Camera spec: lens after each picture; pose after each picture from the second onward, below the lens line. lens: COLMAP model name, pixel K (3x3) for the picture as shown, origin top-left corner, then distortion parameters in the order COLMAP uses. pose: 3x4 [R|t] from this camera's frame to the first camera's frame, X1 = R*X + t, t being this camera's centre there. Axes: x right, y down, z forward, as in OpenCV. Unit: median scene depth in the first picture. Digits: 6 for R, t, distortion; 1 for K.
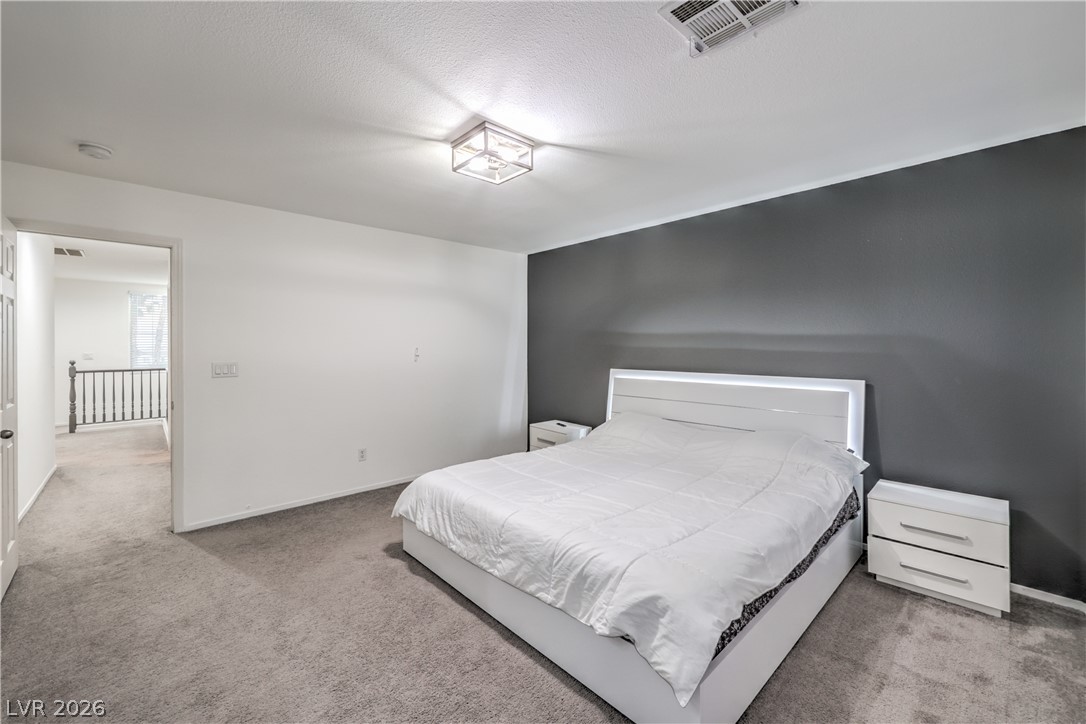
lens RADIAL K [[440.9, 0, 544.4], [0, 440.9, 346.7], [0, 0, 1]] dist [-0.000437, -0.000060]
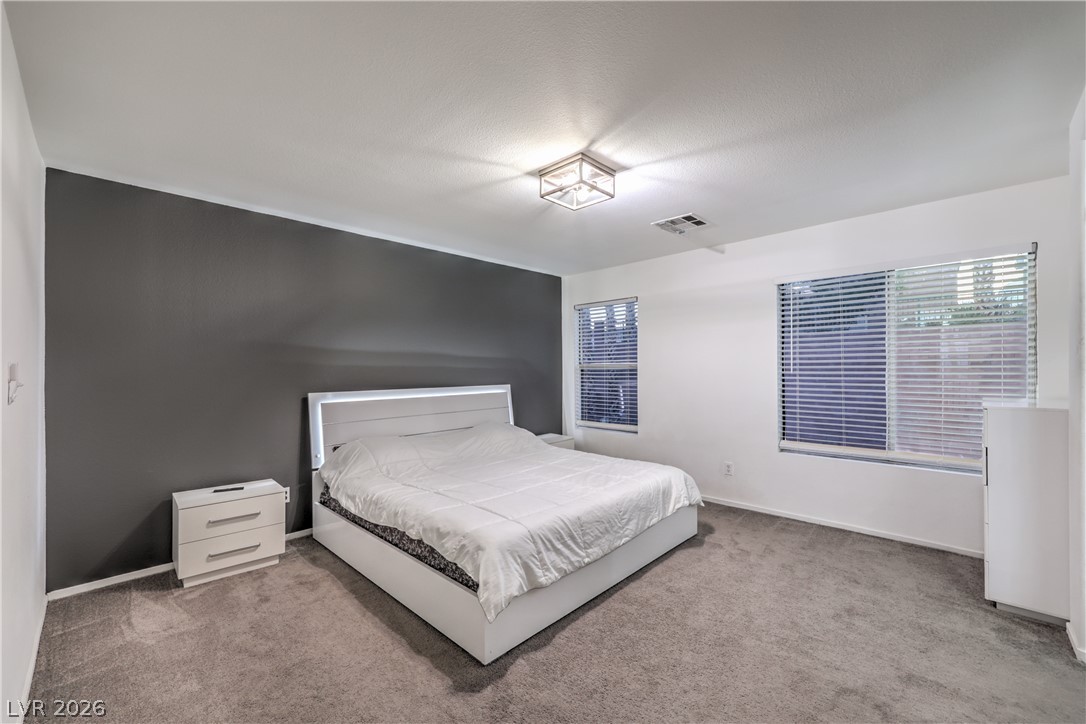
lens RADIAL K [[441.0, 0, 541.9], [0, 441.0, 367.1], [0, 0, 1]] dist [0.001387, 0.000077]
pose [[-0.047815, 0.002142, 0.998854, -1.245504], [0.011856, 0.999928, -0.001576, 0.018831], [-0.998786, 0.011767, -0.047837, 1.190079]]
